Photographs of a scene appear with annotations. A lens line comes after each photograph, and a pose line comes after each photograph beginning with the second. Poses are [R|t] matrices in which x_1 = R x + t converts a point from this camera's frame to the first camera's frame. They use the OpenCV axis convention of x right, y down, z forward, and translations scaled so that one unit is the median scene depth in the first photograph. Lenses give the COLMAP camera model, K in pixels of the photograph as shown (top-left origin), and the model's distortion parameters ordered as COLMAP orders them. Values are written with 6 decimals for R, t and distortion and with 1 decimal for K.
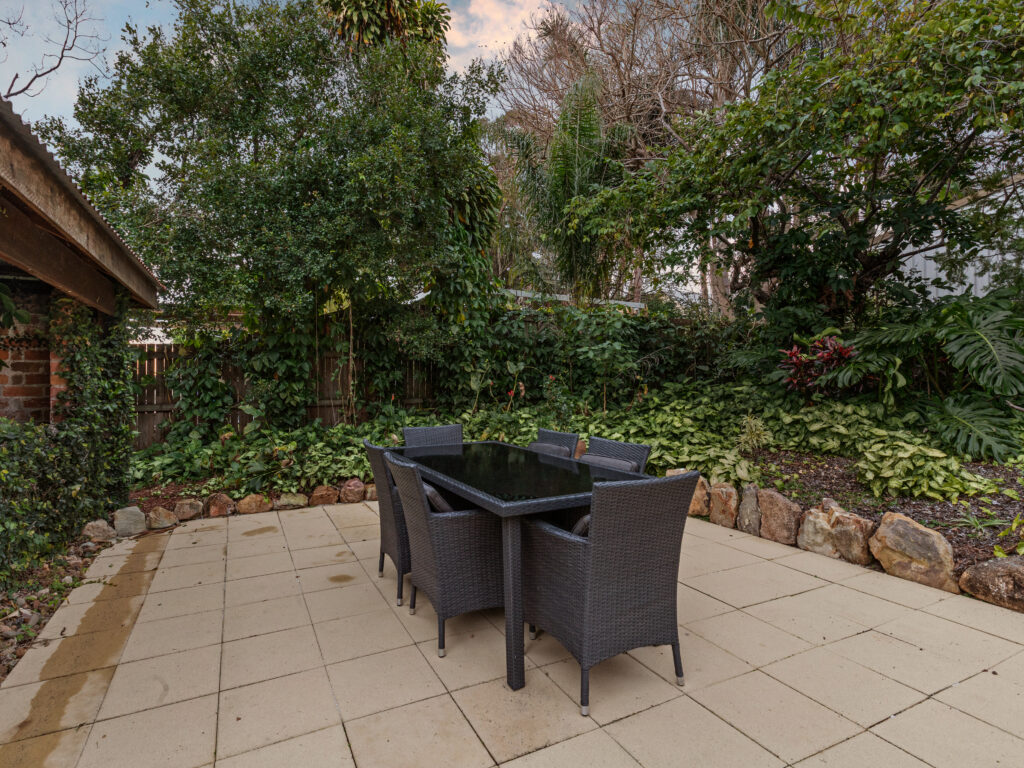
lens RADIAL K [[522.7, 0, 509.8], [0, 522.7, 379.9], [0, 0, 1]] dist [0.001431, 0.000460]
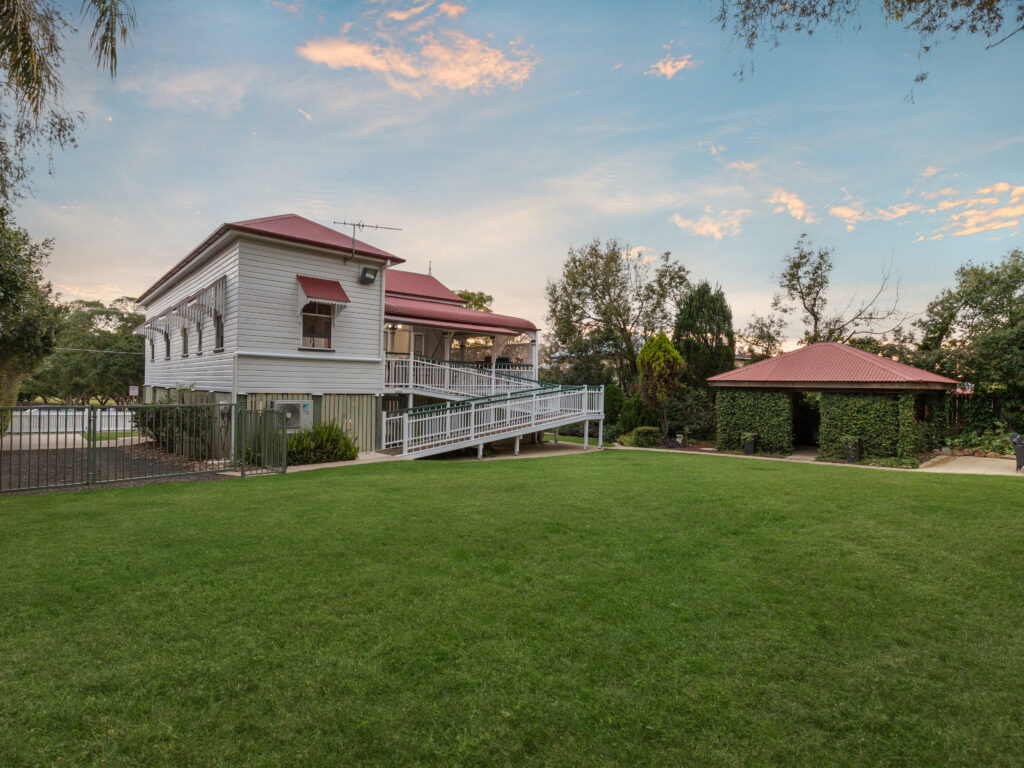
lens RADIAL K [[522.7, 0, 509.8], [0, 522.7, 379.9], [0, 0, 1]] dist [0.001431, 0.000460]
pose [[0.238958, -0.005146, -0.971016, 1.210429], [-0.003655, 0.999974, -0.006199, -0.112908], [0.971023, 0.005030, 0.238933, -1.640507]]
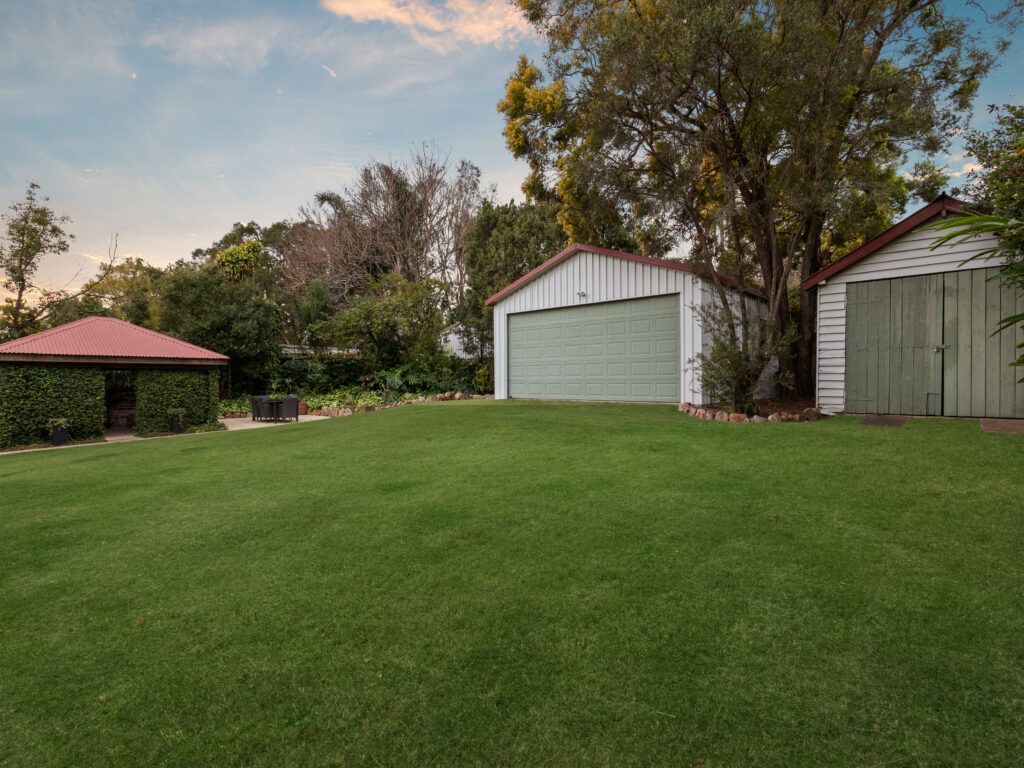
lens RADIAL K [[522.7, 0, 509.8], [0, 522.7, 379.9], [0, 0, 1]] dist [0.001431, 0.000460]
pose [[0.951059, -0.008948, 0.308881, 0.296492], [0.005603, 0.999916, 0.011715, -0.055693], [-0.308959, -0.009411, 0.951029, -2.292932]]
